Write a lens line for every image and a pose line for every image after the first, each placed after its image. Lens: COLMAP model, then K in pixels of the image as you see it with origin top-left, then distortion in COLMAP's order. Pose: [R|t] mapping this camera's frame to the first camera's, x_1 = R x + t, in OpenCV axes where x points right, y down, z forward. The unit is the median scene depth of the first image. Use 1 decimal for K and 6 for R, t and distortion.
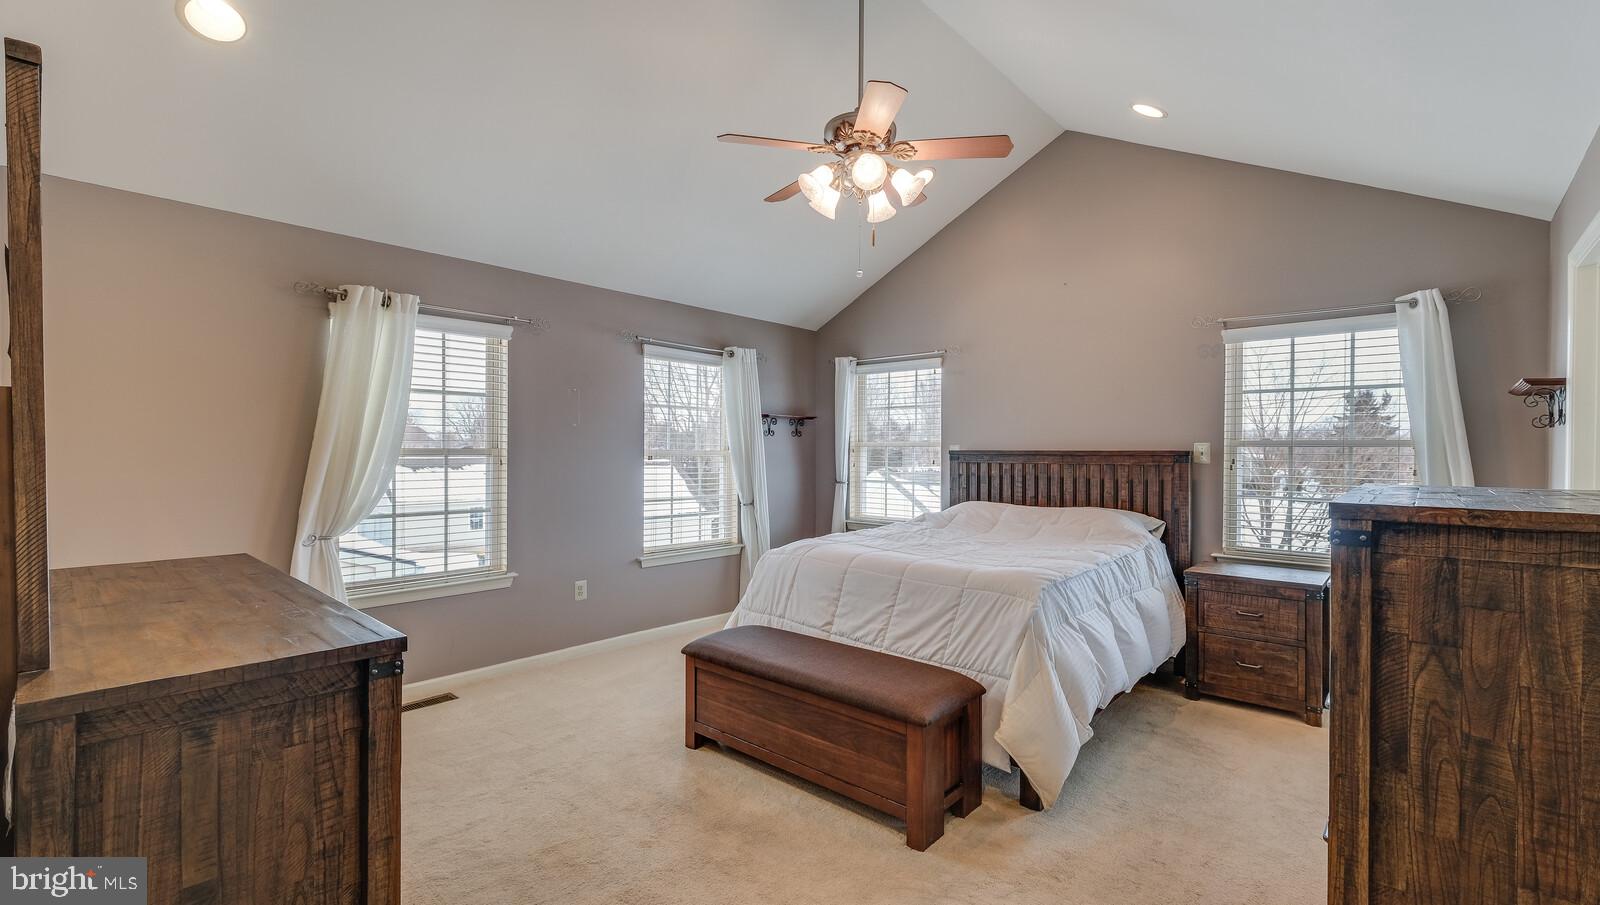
lens RADIAL K [[698.6, 0, 810.9], [0, 698.6, 467.0], [0, 0, 1]] dist [0.009415, -0.000102]
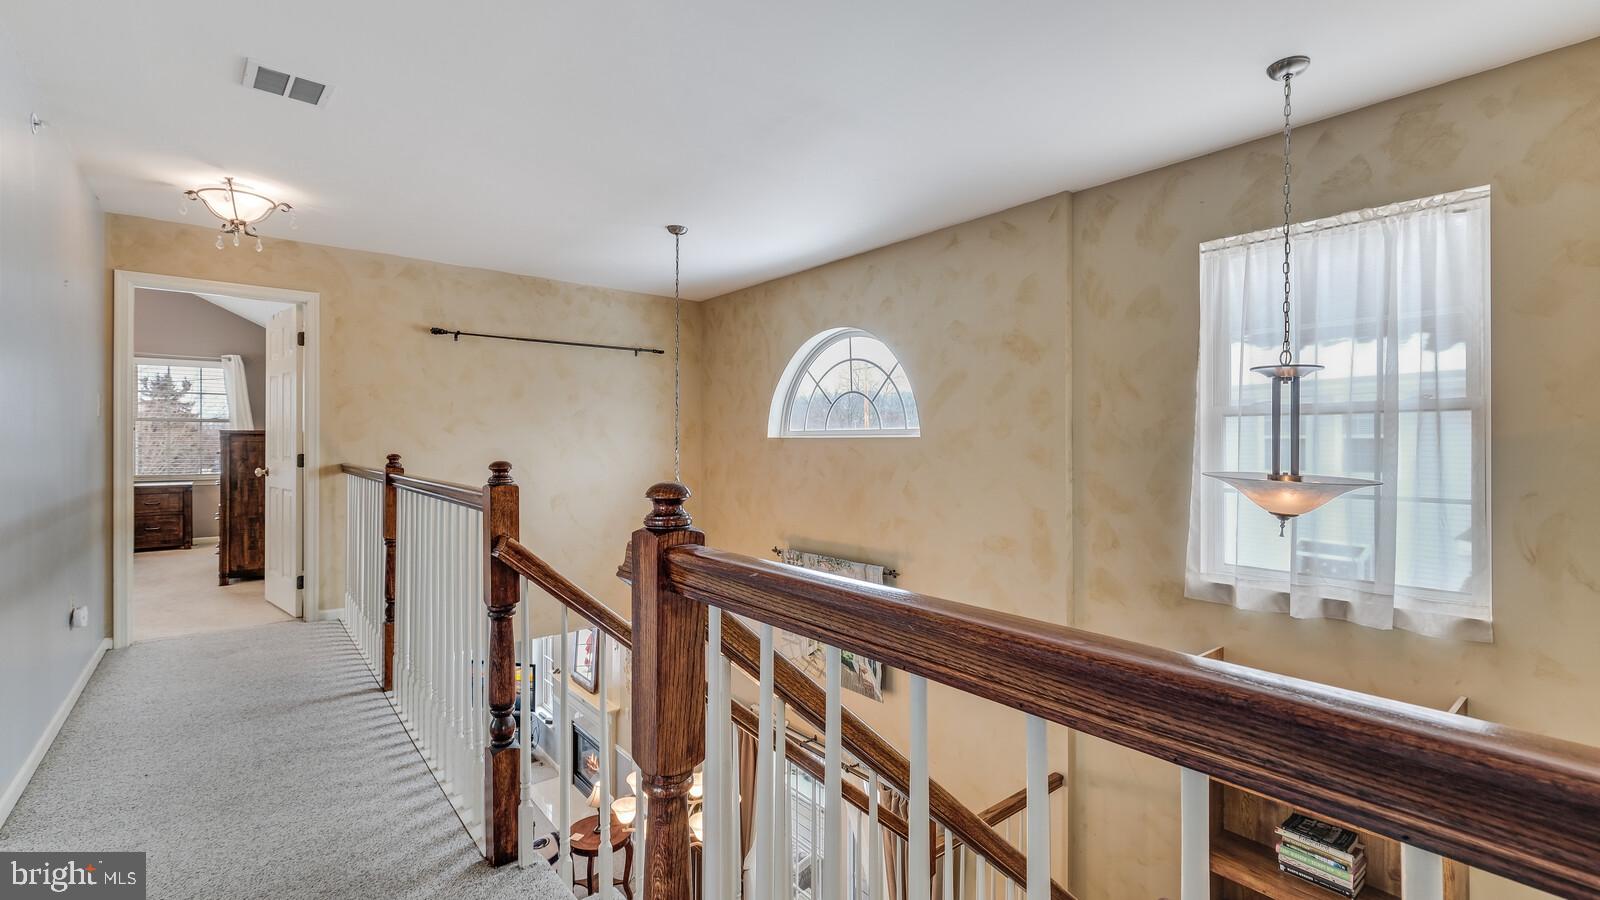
lens RADIAL K [[698.6, 0, 810.9], [0, 698.6, 464.5], [0, 0, 1]] dist [0.009415, -0.000102]
pose [[0.158158, -0.016730, 0.987272, -2.918602], [0.003706, 0.999859, 0.016349, 0.200960], [-0.987407, 0.001073, 0.158198, -3.233571]]
